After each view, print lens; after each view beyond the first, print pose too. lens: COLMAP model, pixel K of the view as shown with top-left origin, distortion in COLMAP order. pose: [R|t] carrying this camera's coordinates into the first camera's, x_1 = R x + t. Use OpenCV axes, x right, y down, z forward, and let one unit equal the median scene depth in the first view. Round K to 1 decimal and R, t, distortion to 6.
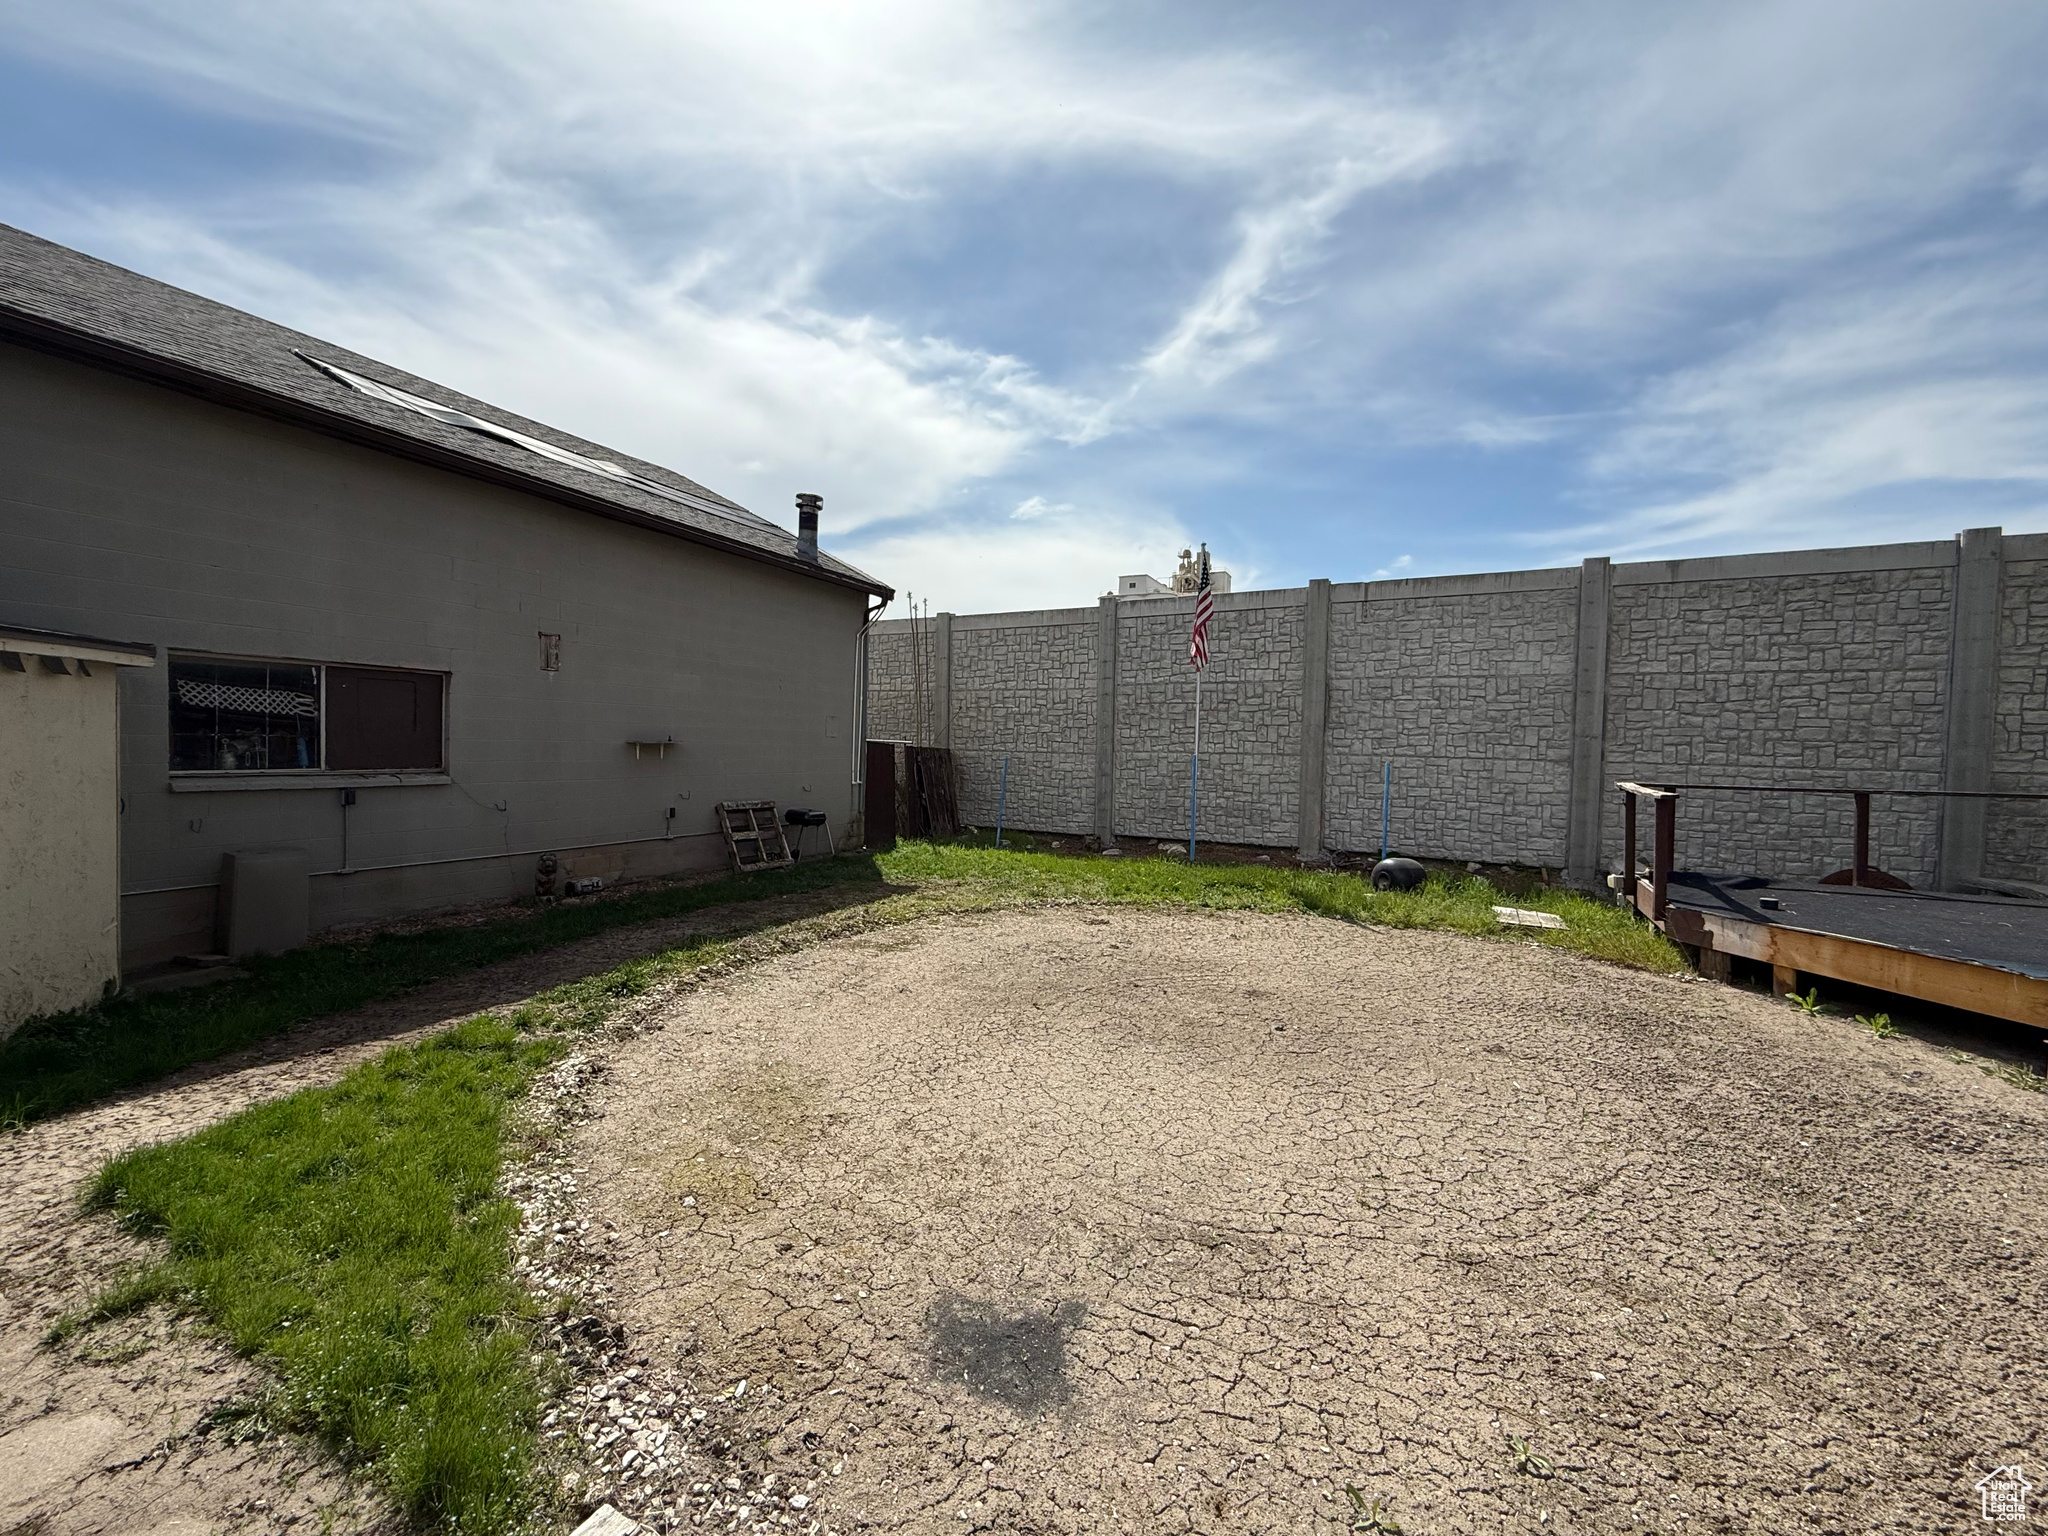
lens RADIAL K [[817.0, 0, 1022.2], [0, 817.0, 765.4], [0, 0, 1]] dist [-0.000224, -0.000008]
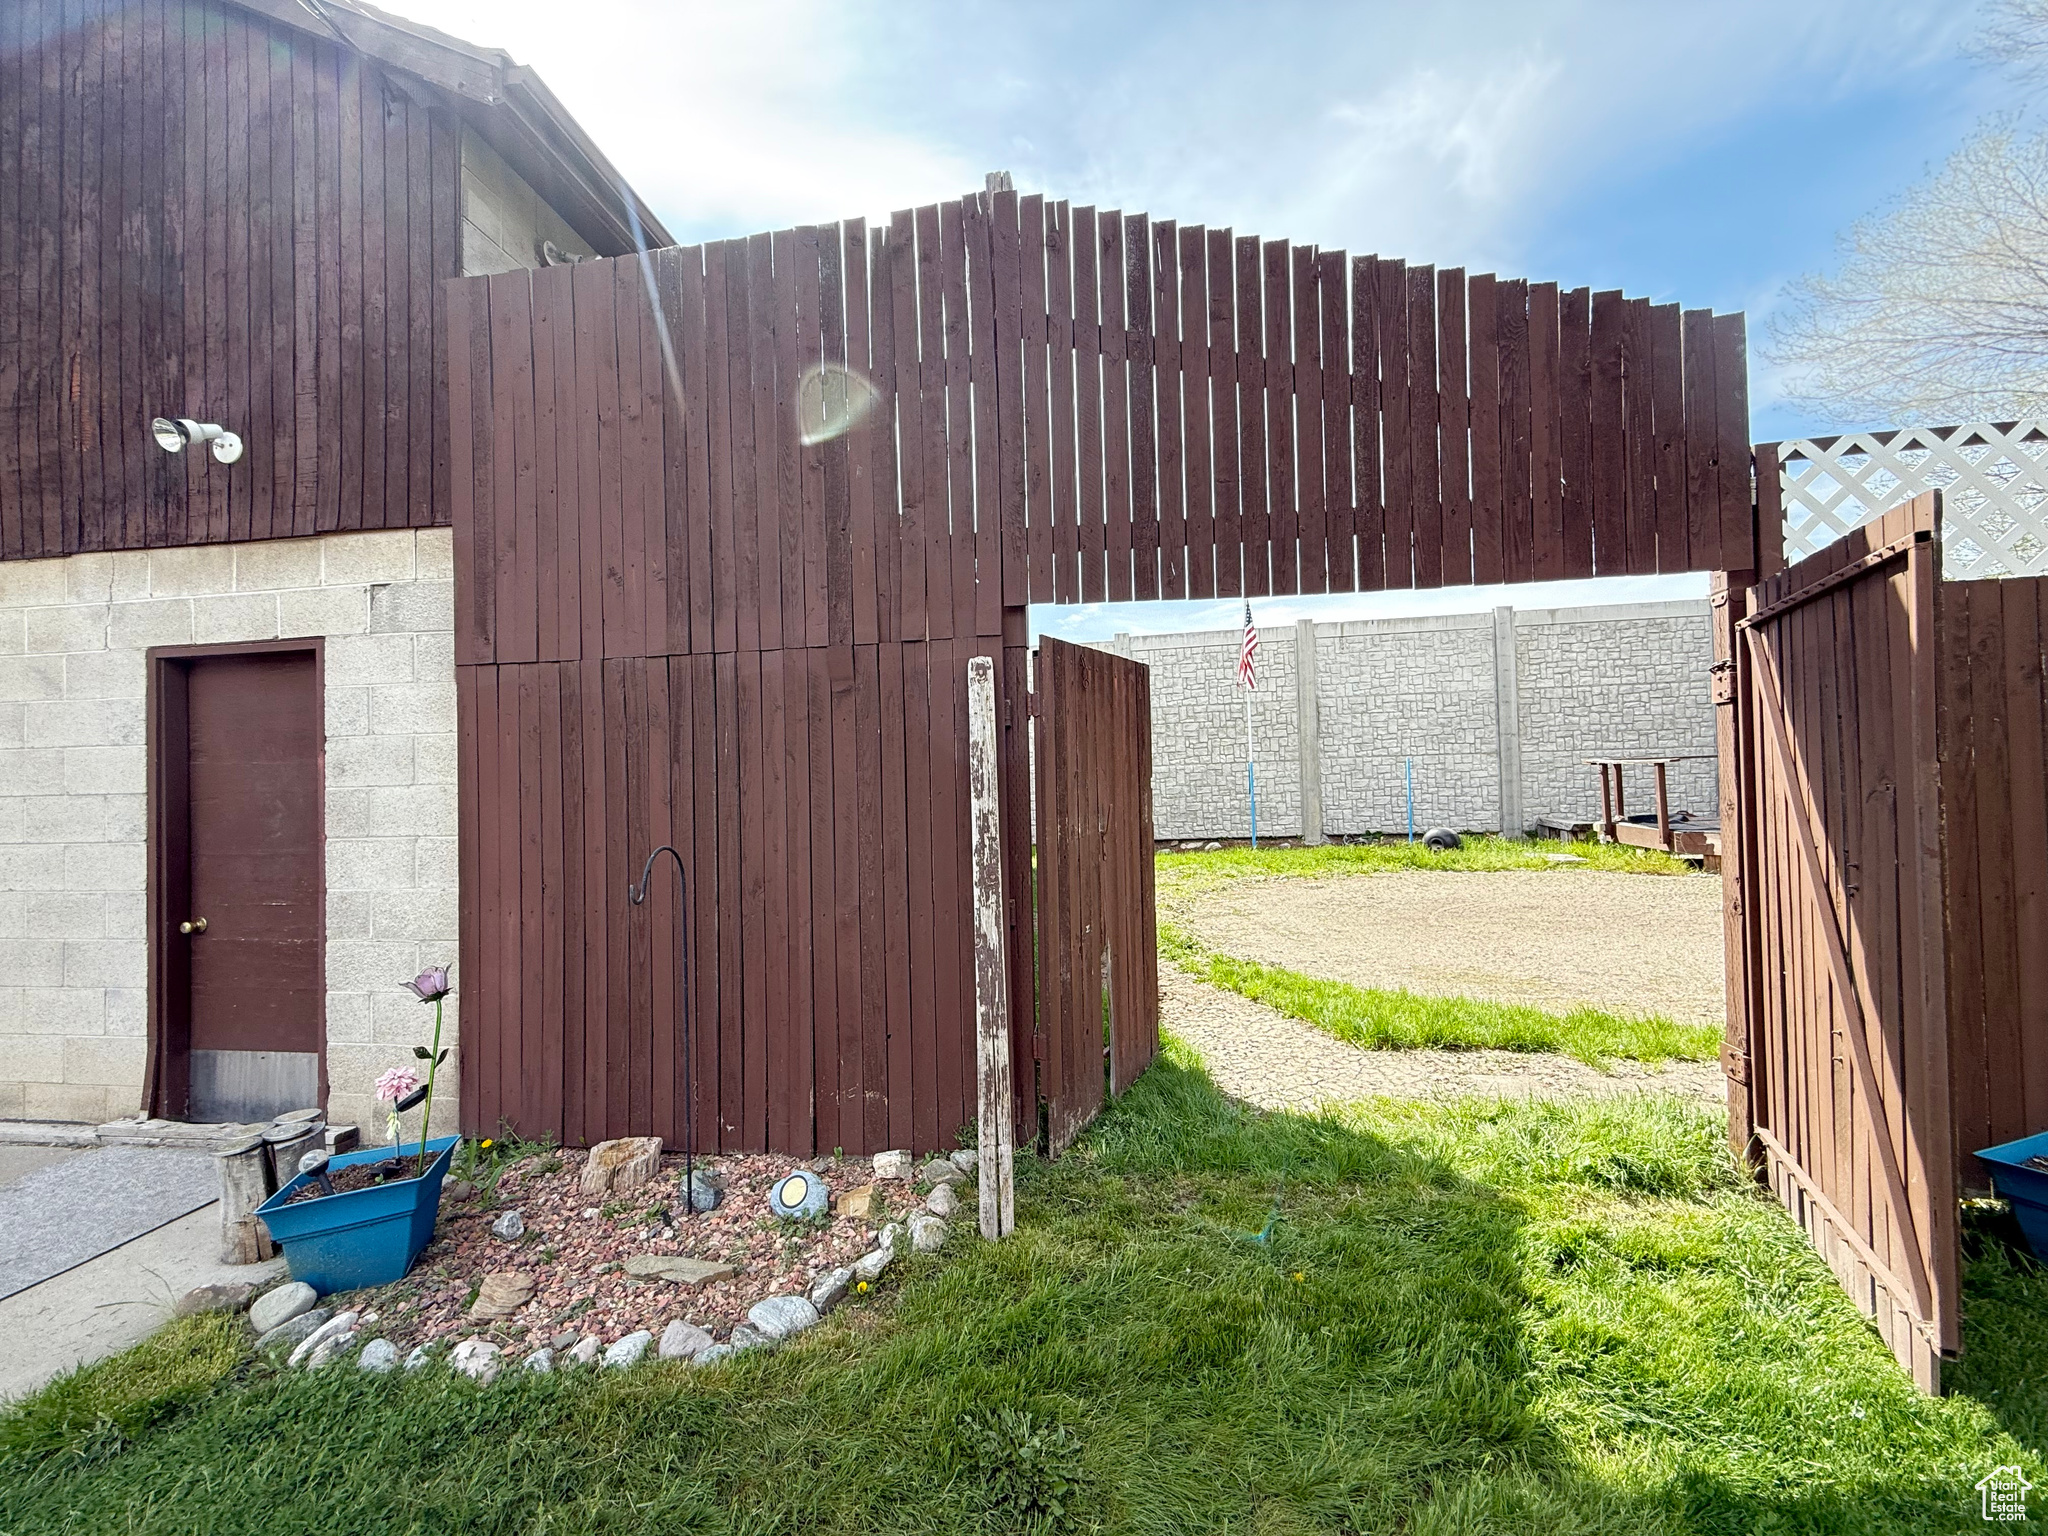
lens RADIAL K [[817.0, 0, 1026.2], [0, 817.0, 770.5], [0, 0, 1]] dist [-0.000224, -0.000008]
pose [[0.943636, -0.048407, 0.327425, -0.524320], [0.061719, 0.997631, -0.030383, 0.017071], [-0.325178, 0.048879, 0.944389, -0.035237]]
